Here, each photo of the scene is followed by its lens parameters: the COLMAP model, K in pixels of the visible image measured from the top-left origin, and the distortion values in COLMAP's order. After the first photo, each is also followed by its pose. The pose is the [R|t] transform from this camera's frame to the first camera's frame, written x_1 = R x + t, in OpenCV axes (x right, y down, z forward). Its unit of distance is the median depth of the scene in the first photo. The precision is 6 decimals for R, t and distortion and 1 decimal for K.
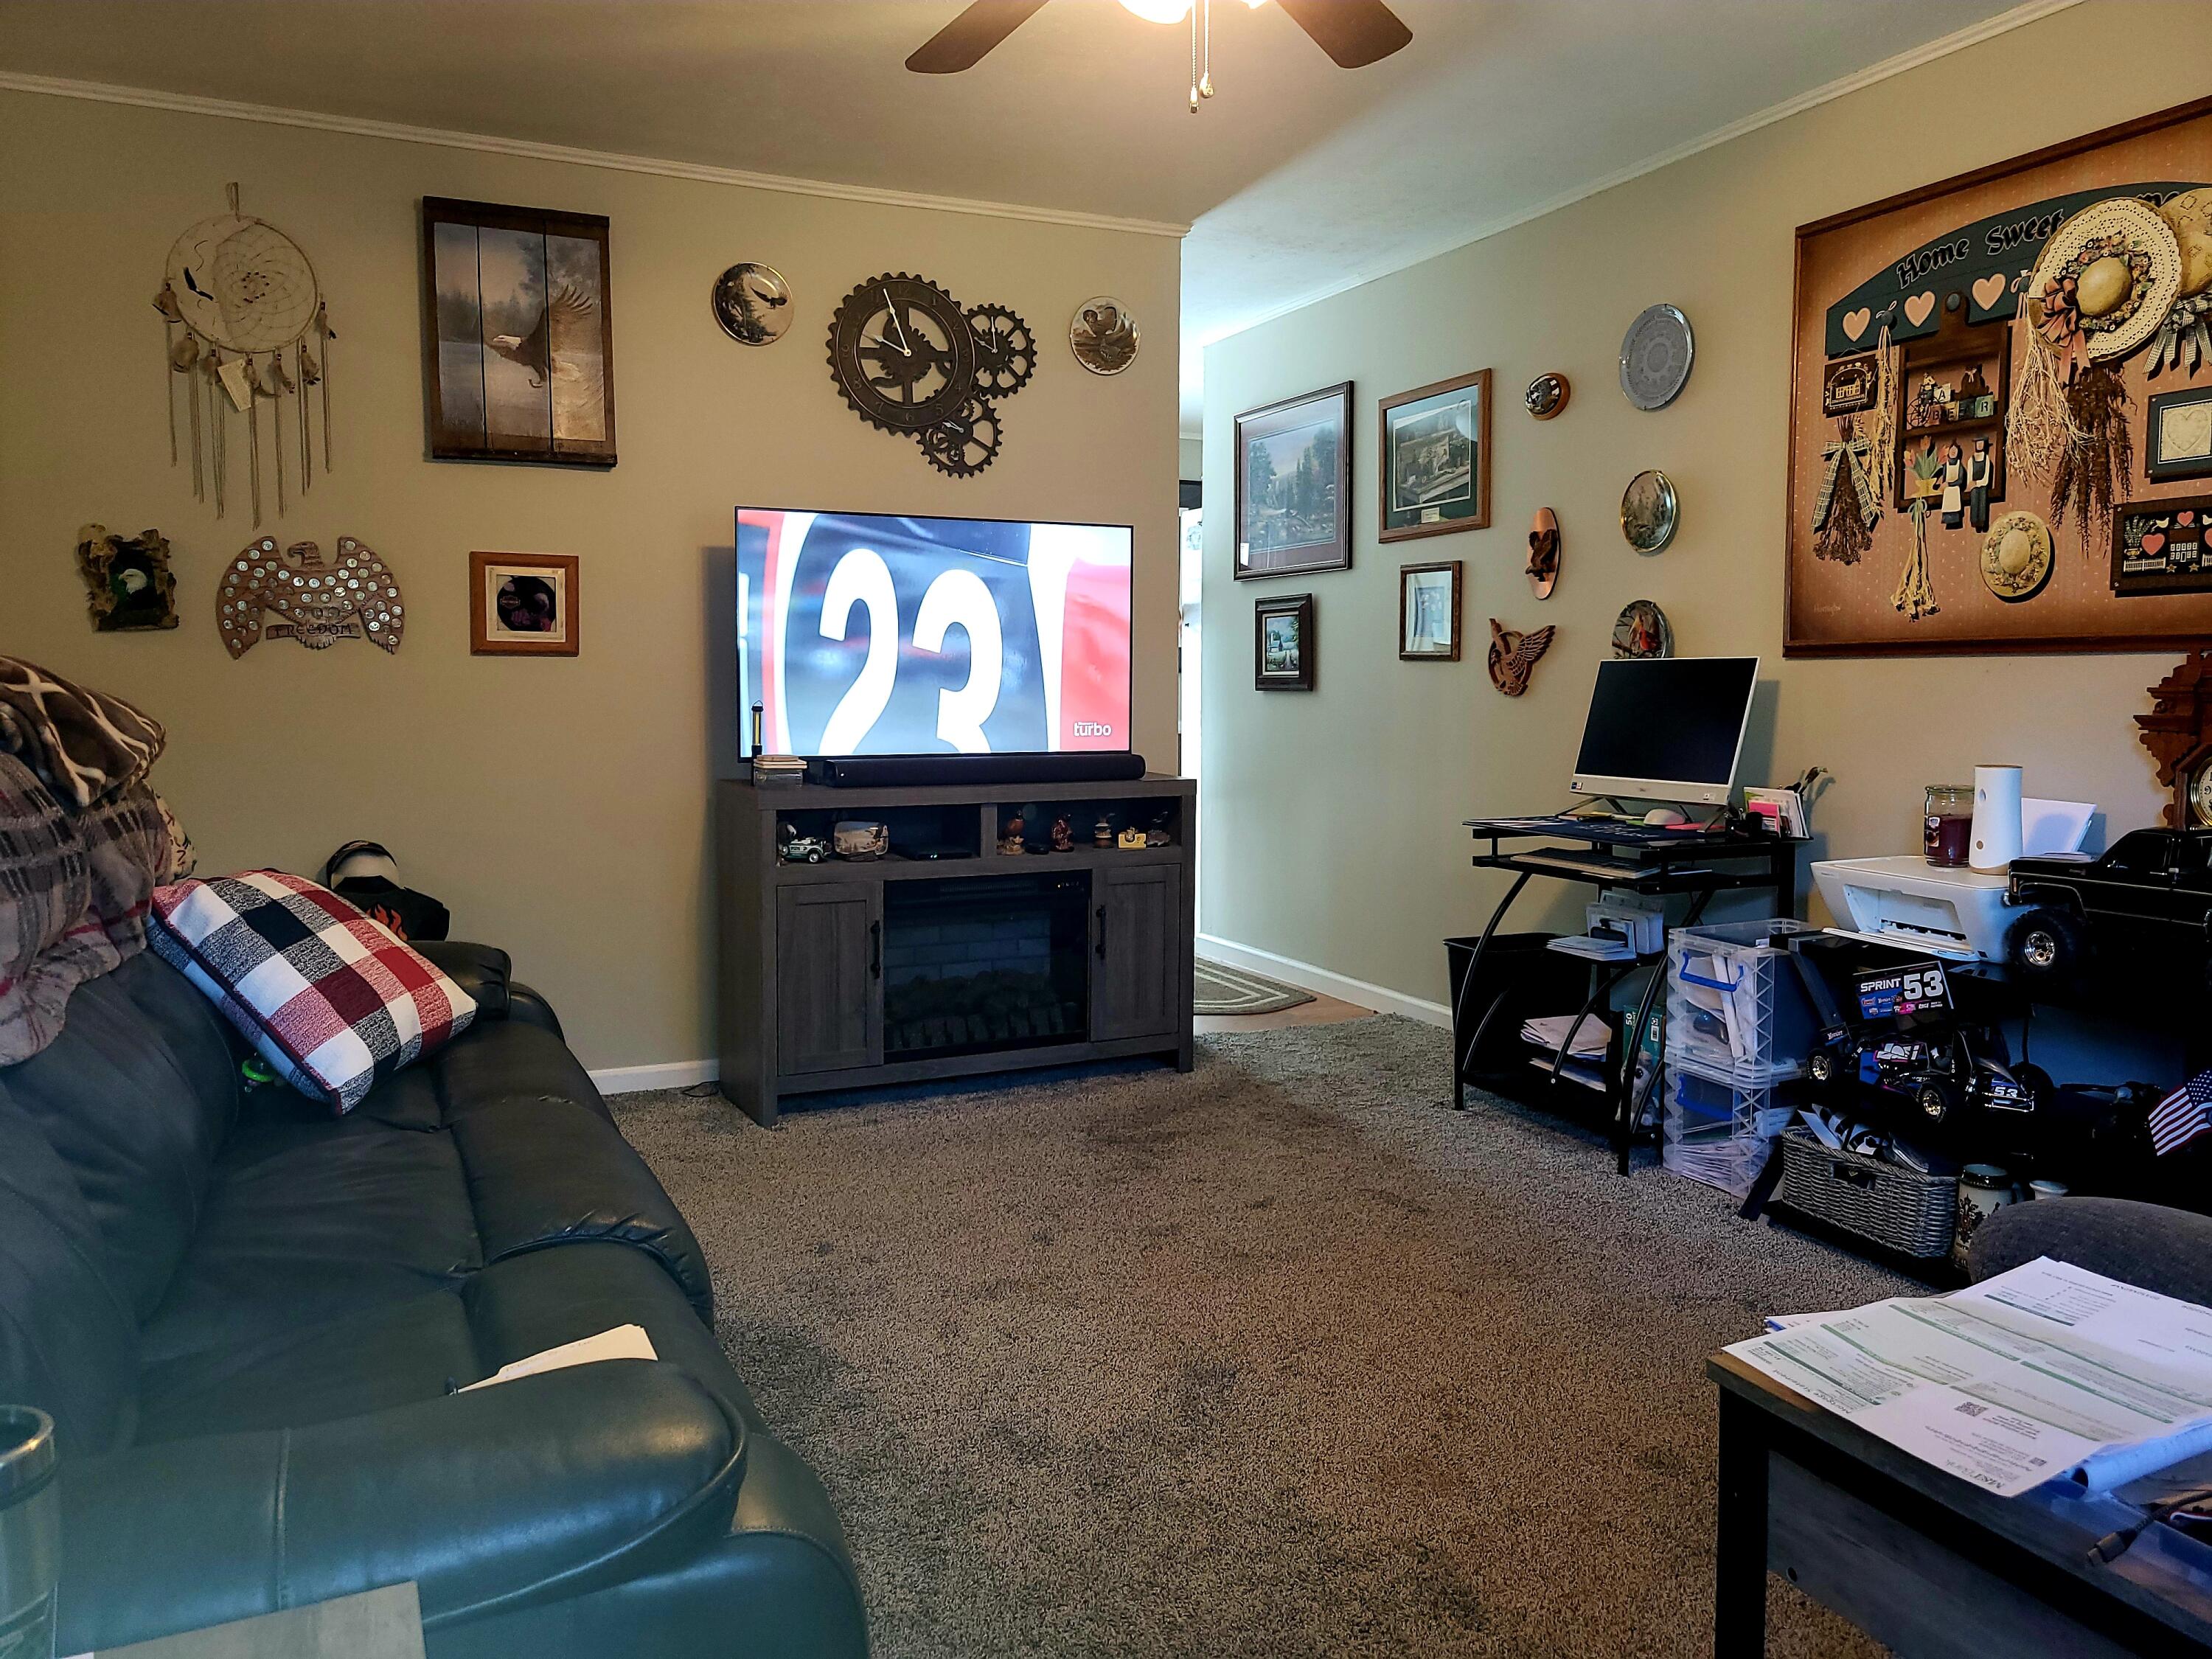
lens RADIAL K [[1633.0, 0, 1107.9], [0, 1633.0, 788.6], [0, 0, 1]] dist [0.000305, 0.000652]
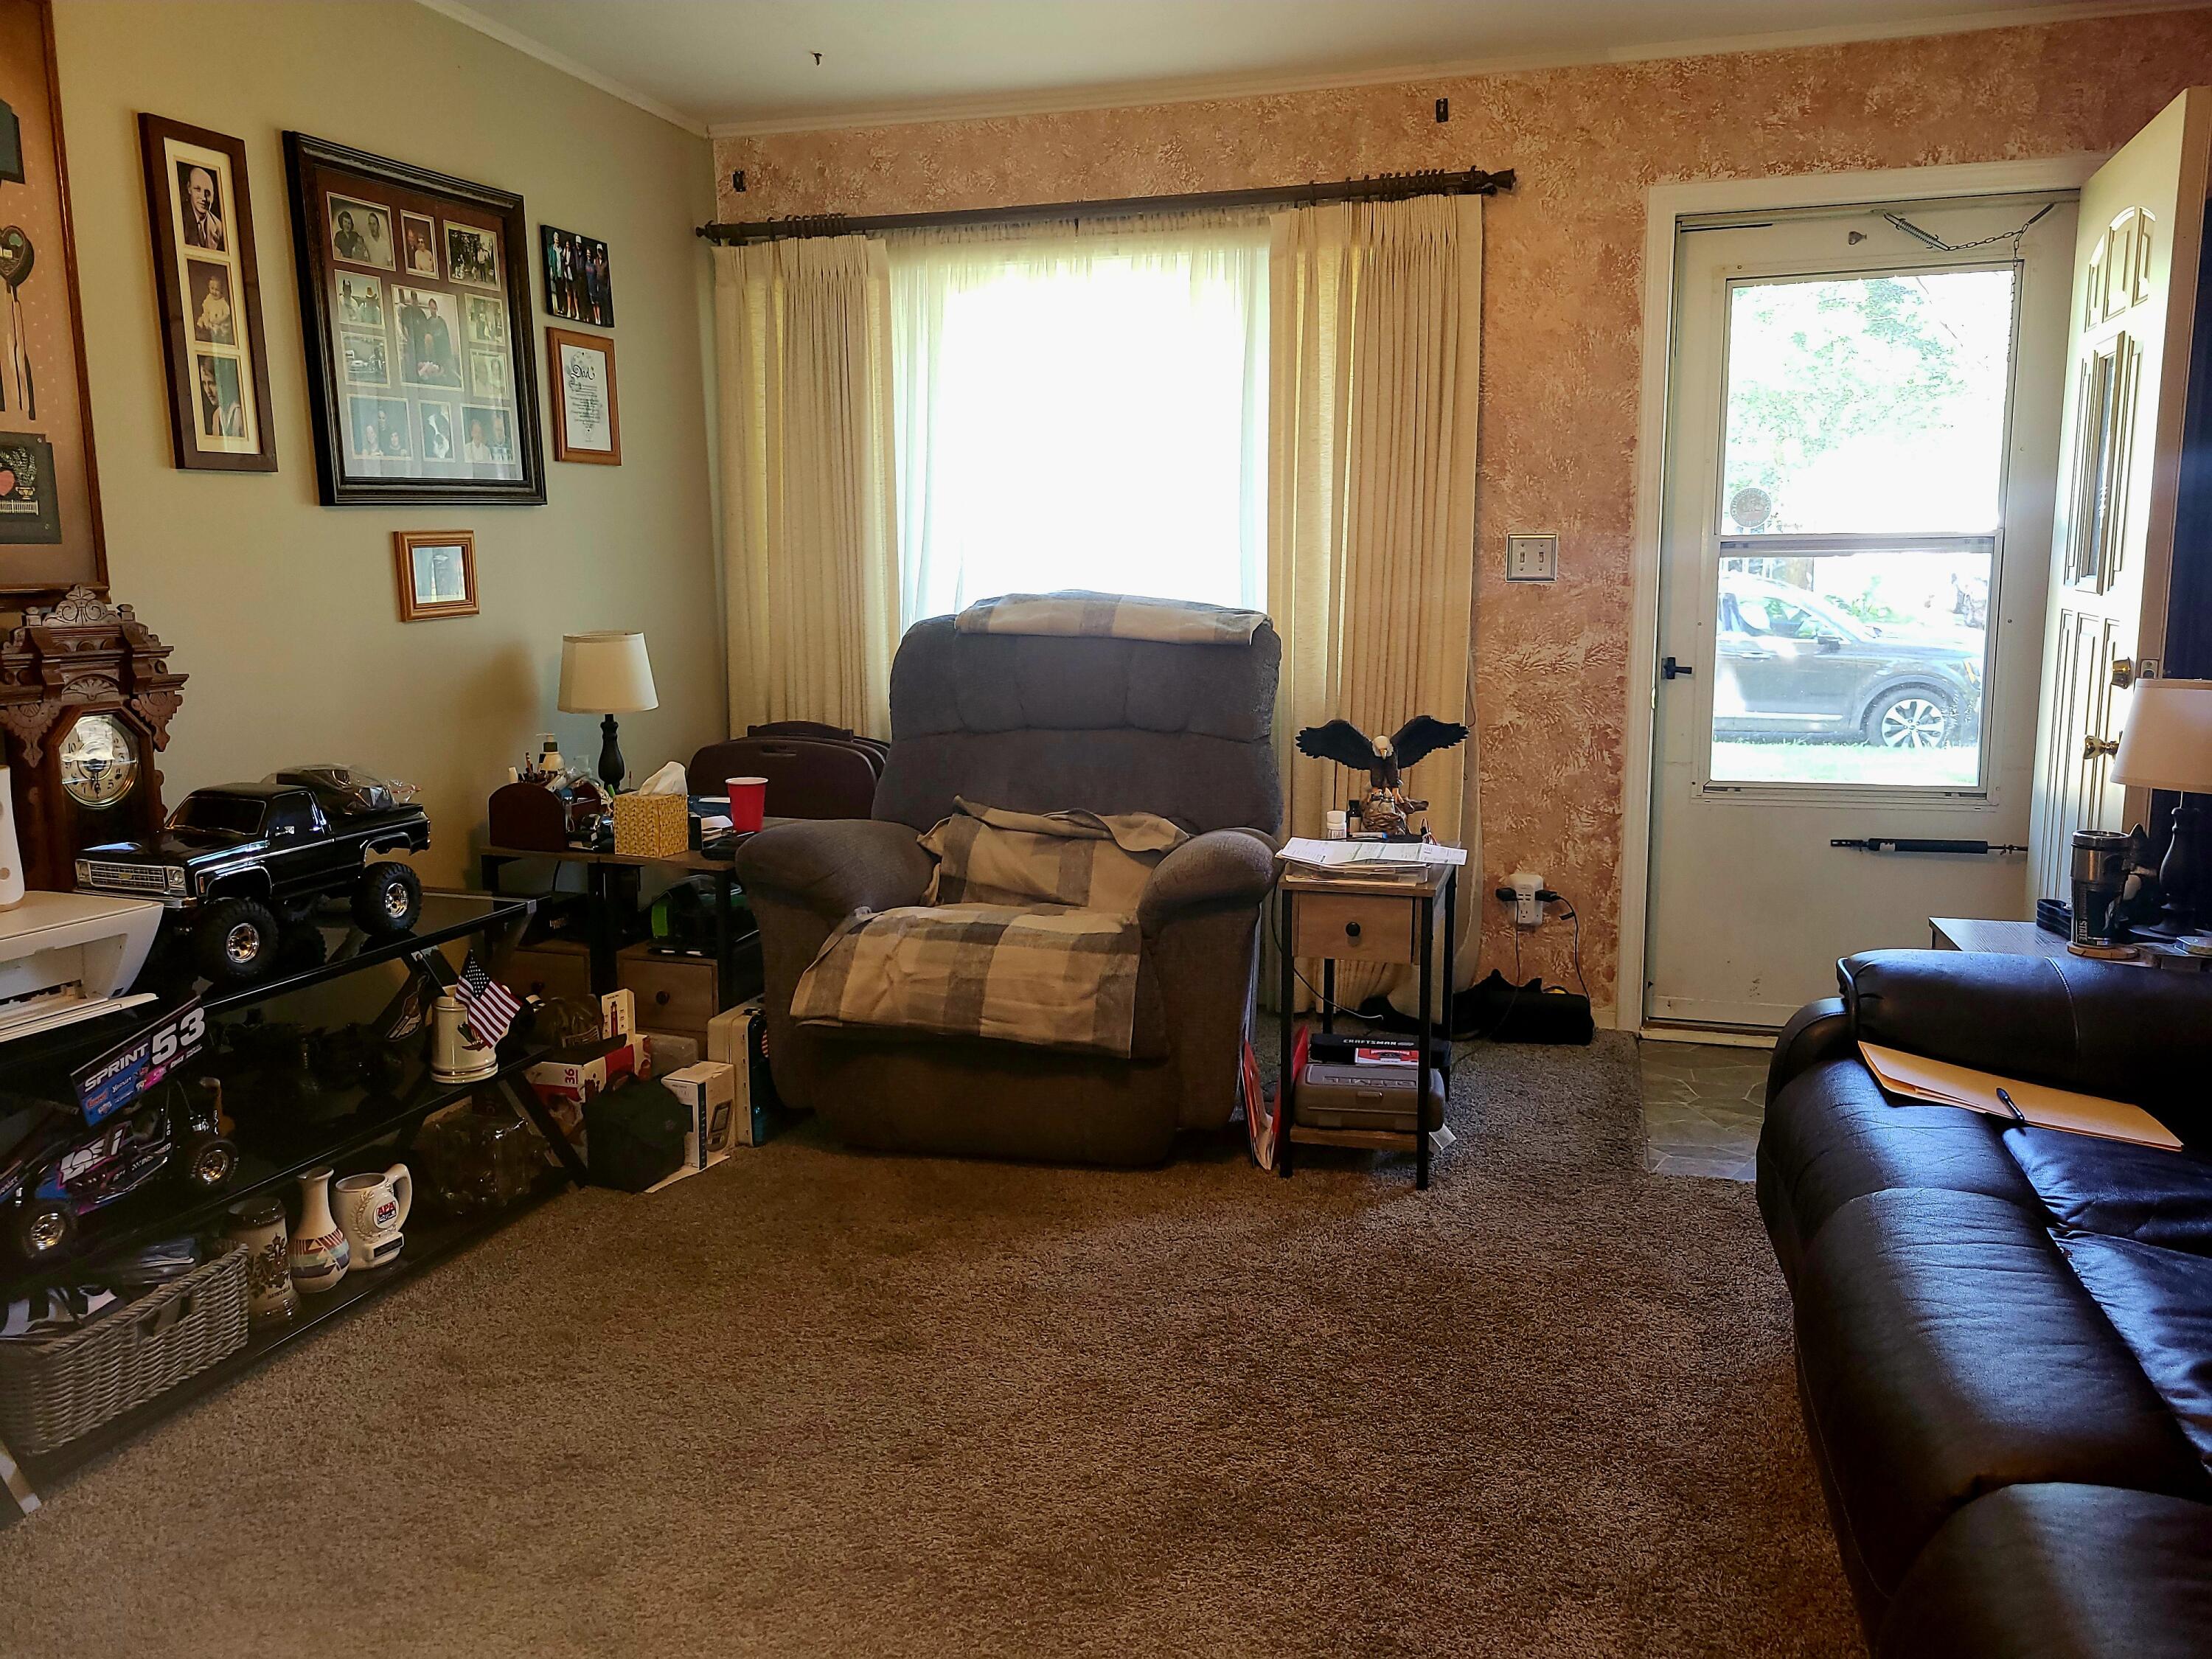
lens RADIAL K [[1688.5, 0, 1106.0], [0, 1688.5, 829.5], [0, 0, 1]] dist [0.058752, 0.001888]
pose [[-0.738463, -0.098400, 0.667076, -0.393981], [0.066870, 0.973731, 0.217660, -0.132892], [-0.670970, 0.205341, -0.712485, 1.300048]]
